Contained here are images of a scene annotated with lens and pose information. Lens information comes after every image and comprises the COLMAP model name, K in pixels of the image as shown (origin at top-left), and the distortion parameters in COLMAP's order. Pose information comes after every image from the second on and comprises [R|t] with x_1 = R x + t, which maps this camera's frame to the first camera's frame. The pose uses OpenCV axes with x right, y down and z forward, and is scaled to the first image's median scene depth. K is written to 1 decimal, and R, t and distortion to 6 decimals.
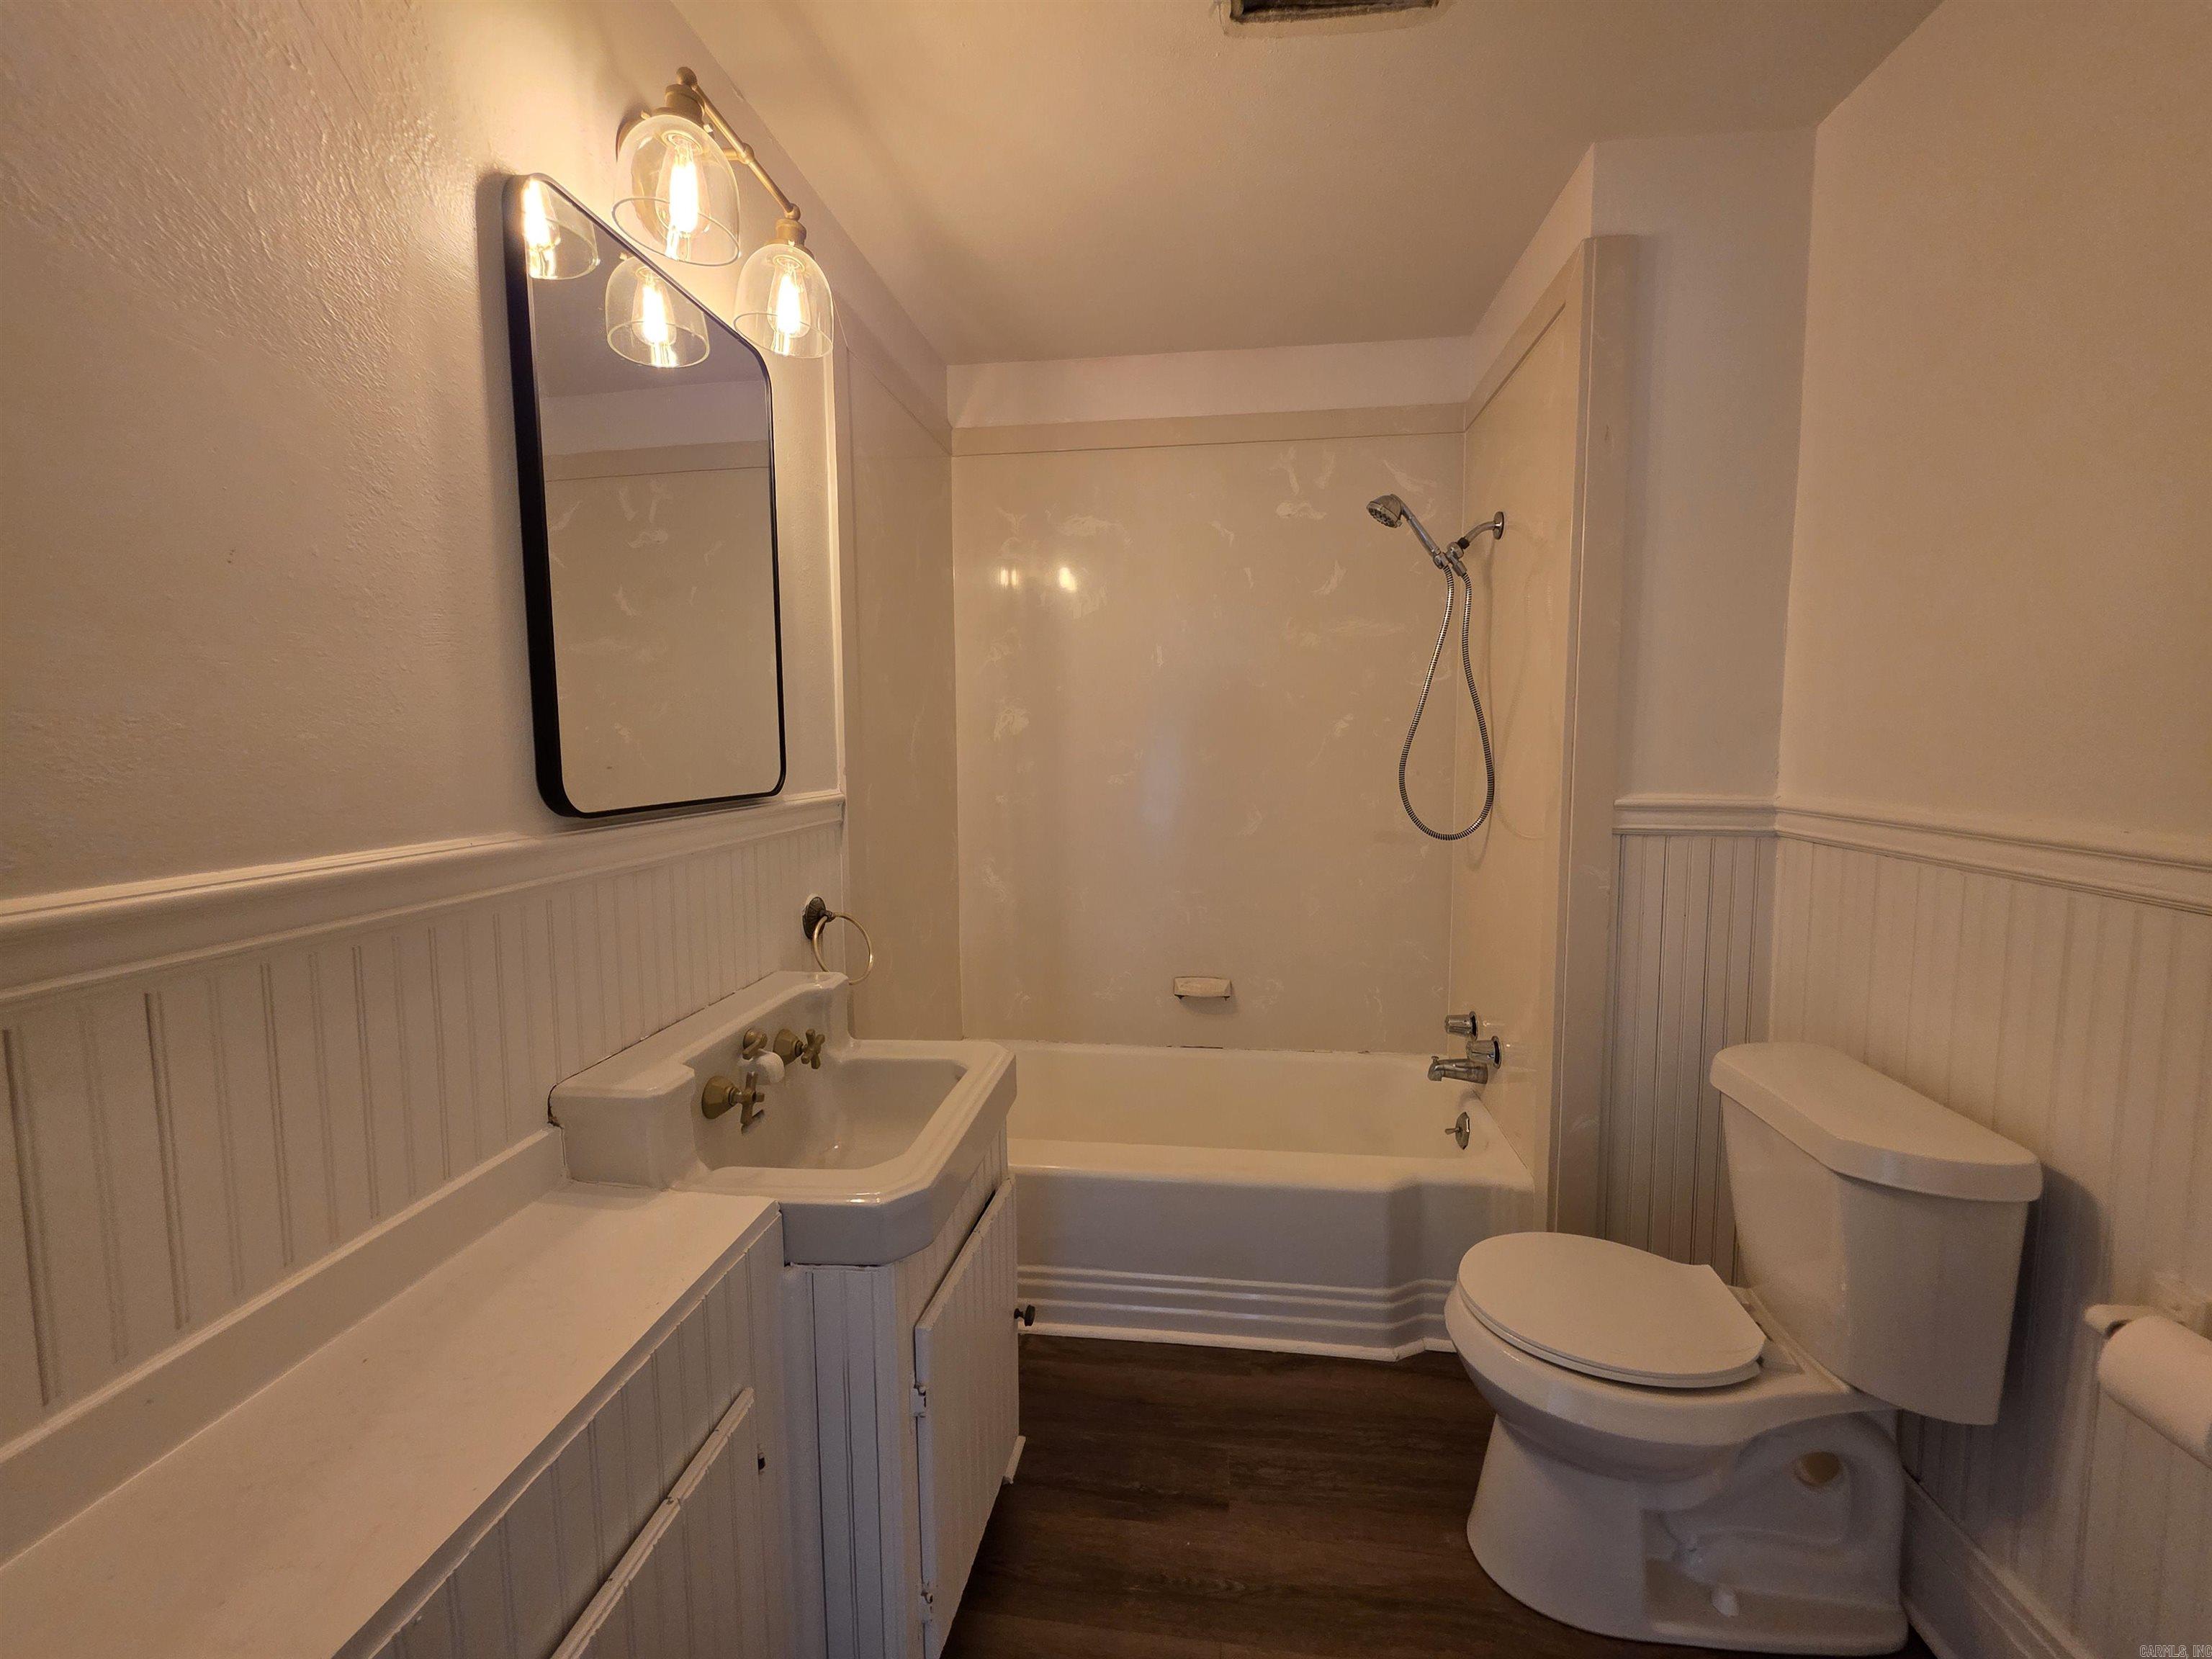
lens RADIAL K [[888.2, 0, 1108.4], [0, 888.2, 812.4], [0, 0, 1]] dist [0.003000, -0.000397]
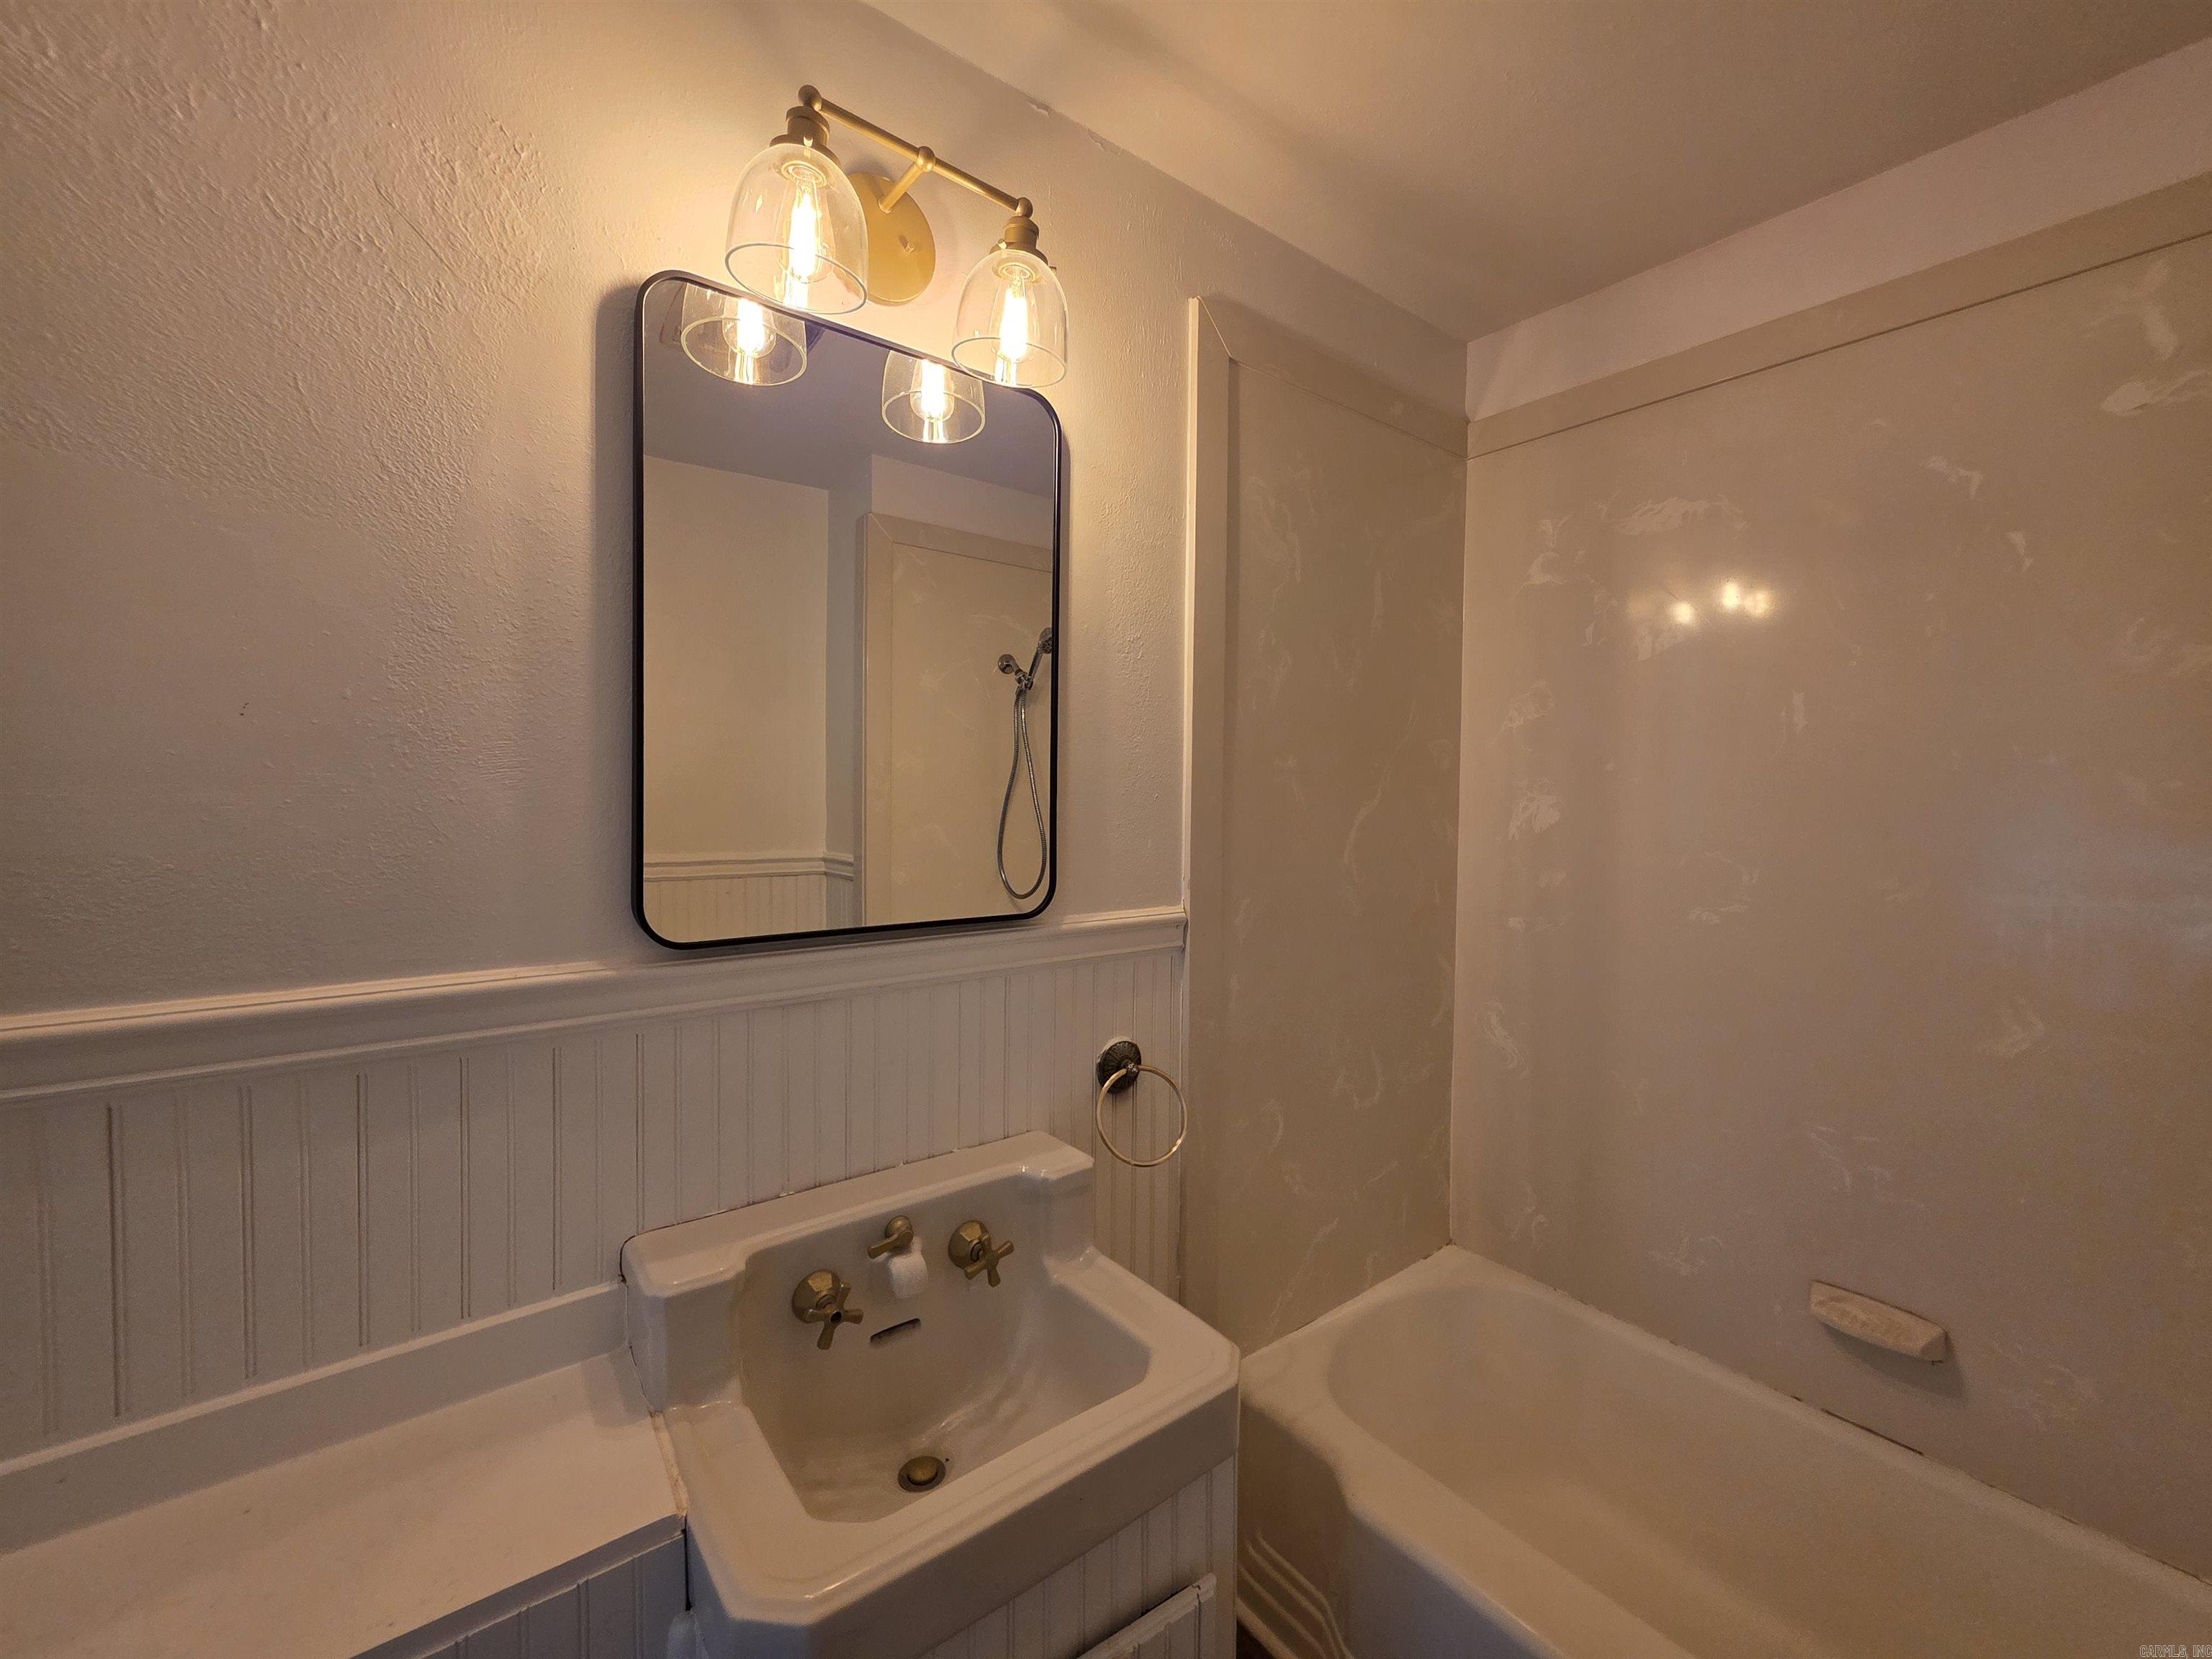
lens RADIAL K [[888.2, 0, 1108.4], [0, 888.2, 812.4], [0, 0, 1]] dist [0.003000, -0.000397]
pose [[0.705426, 0.033994, -0.707968, 0.247782], [-0.075817, 0.996737, -0.027685, -0.097283], [0.704717, 0.073206, 0.705701, 0.452378]]
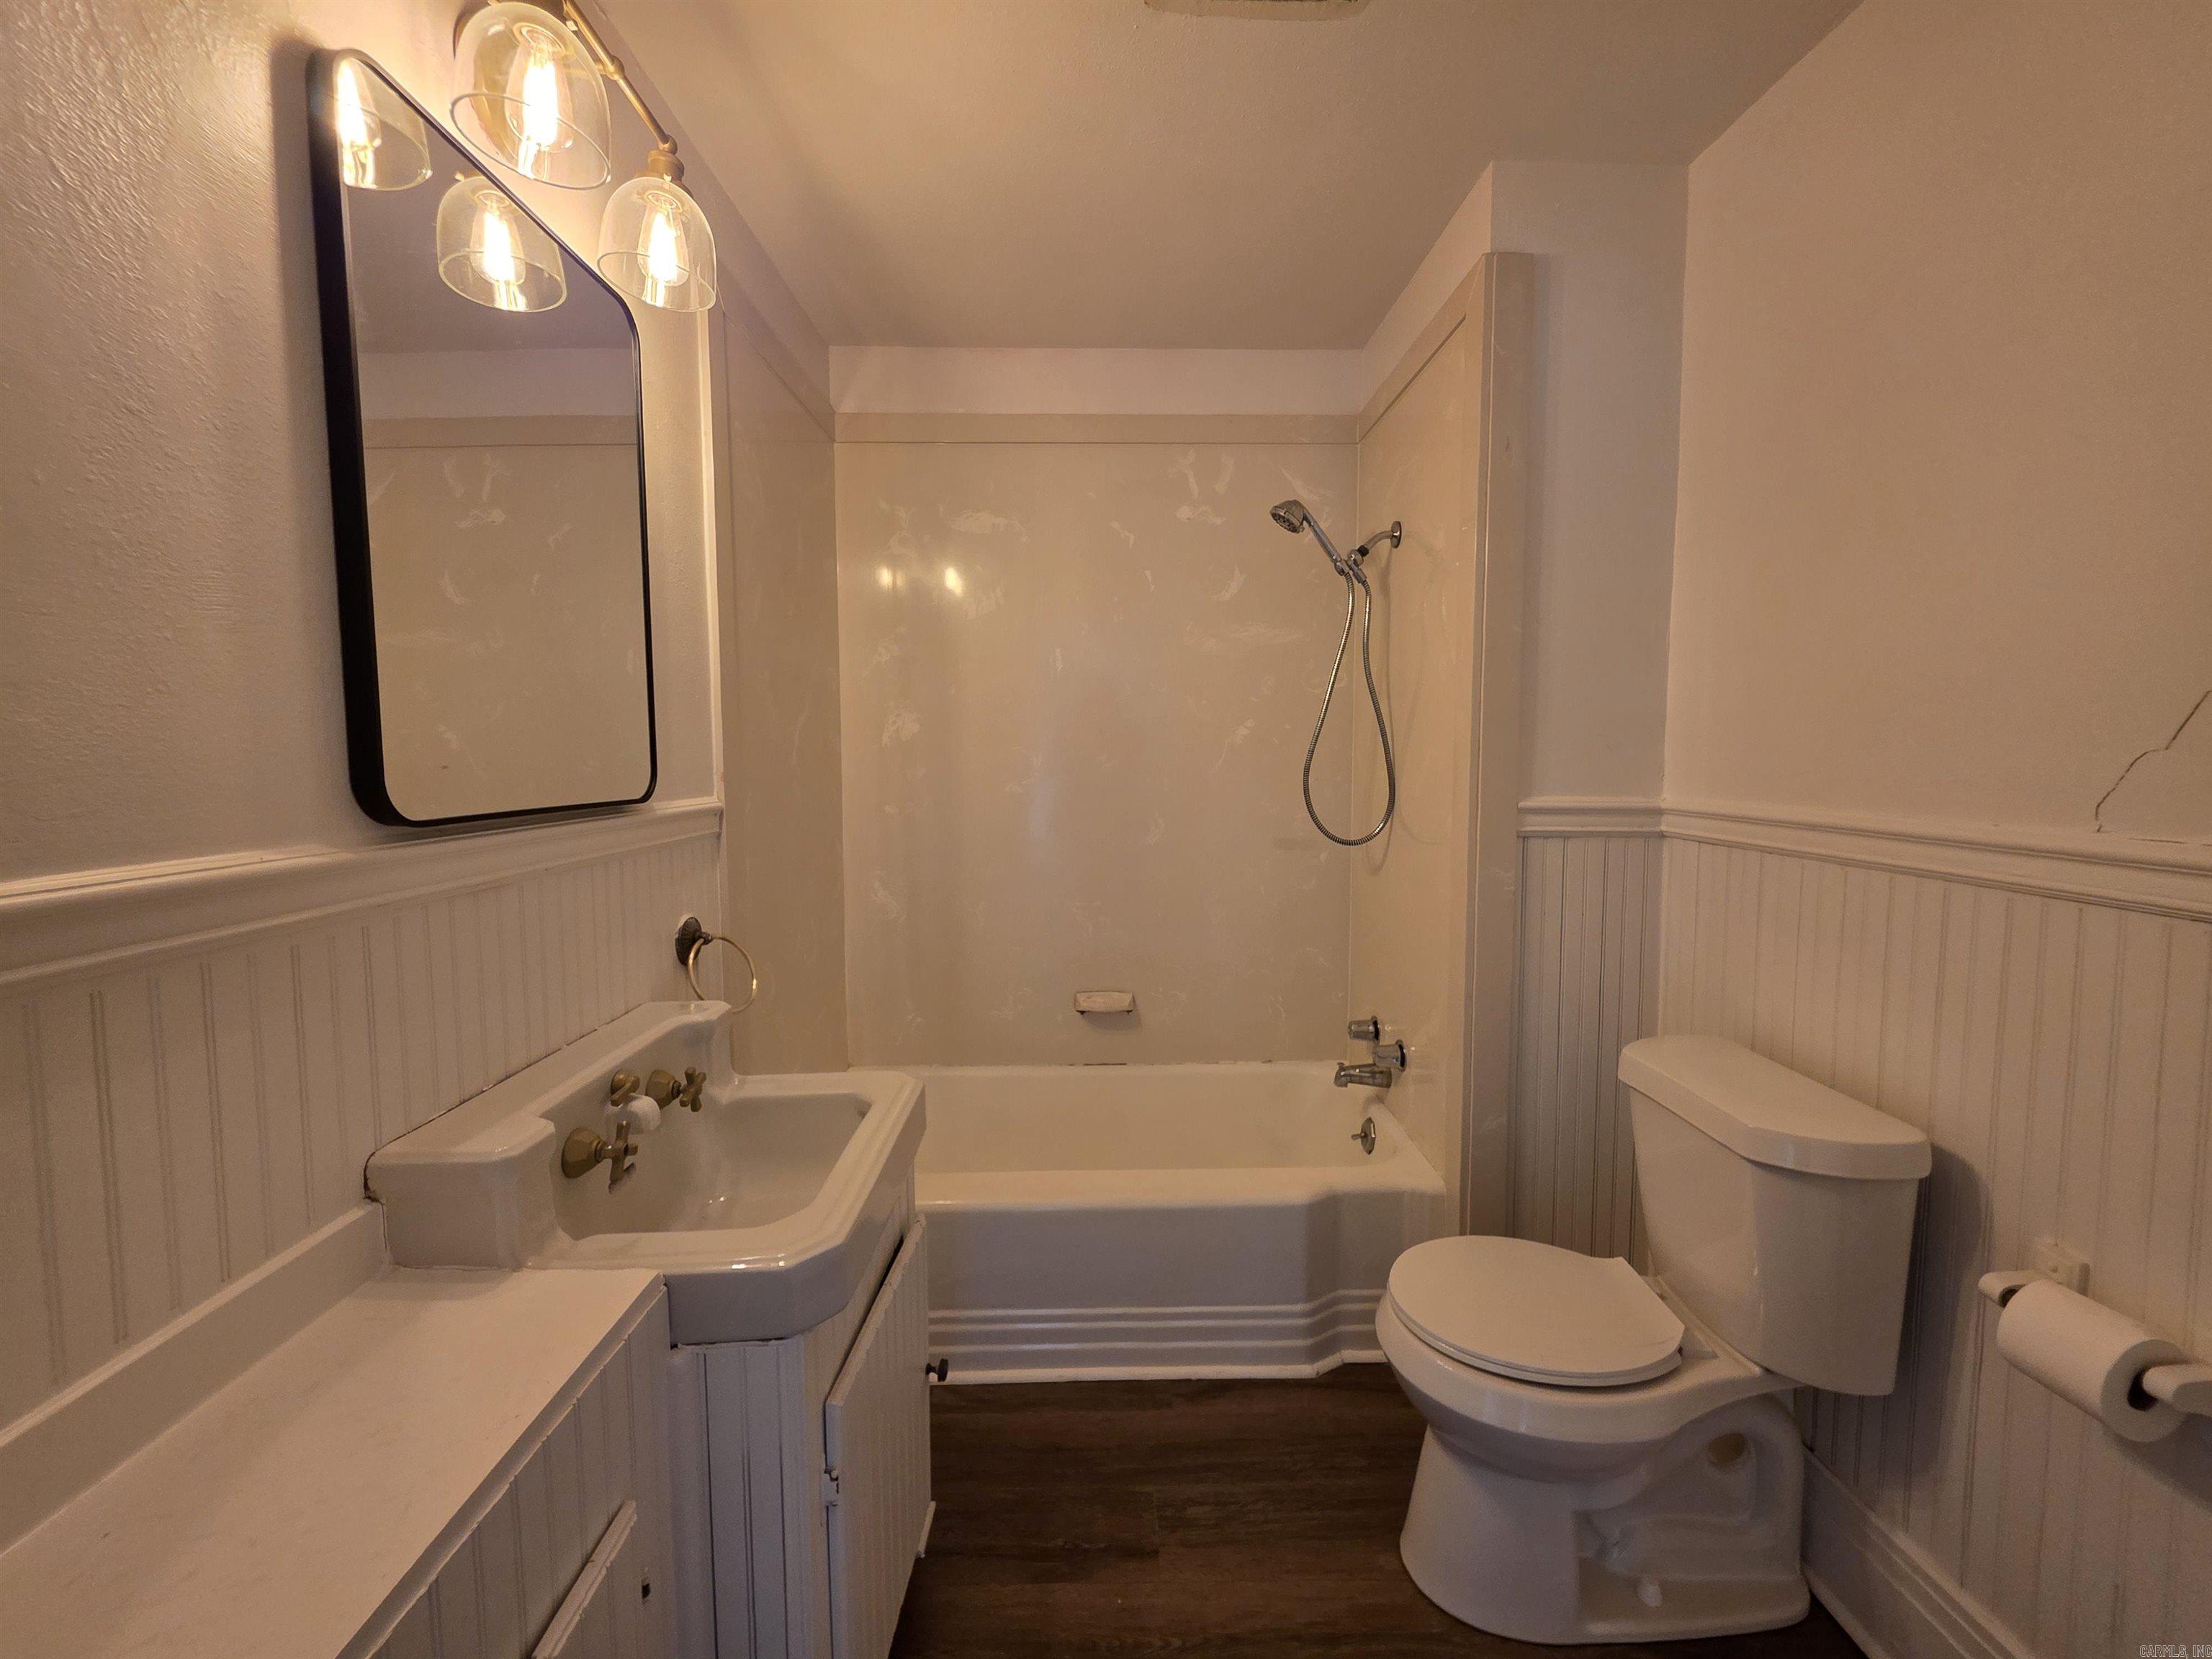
lens RADIAL K [[894.2, 0, 1107.8], [0, 894.2, 812.4], [0, 0, 1]] dist [0.003113, -0.000235]
pose [[0.990049, -0.007417, 0.140527, -0.043470], [0.009462, 0.999859, -0.013893, 0.007068], [-0.140404, 0.015084, 0.989979, 0.053675]]
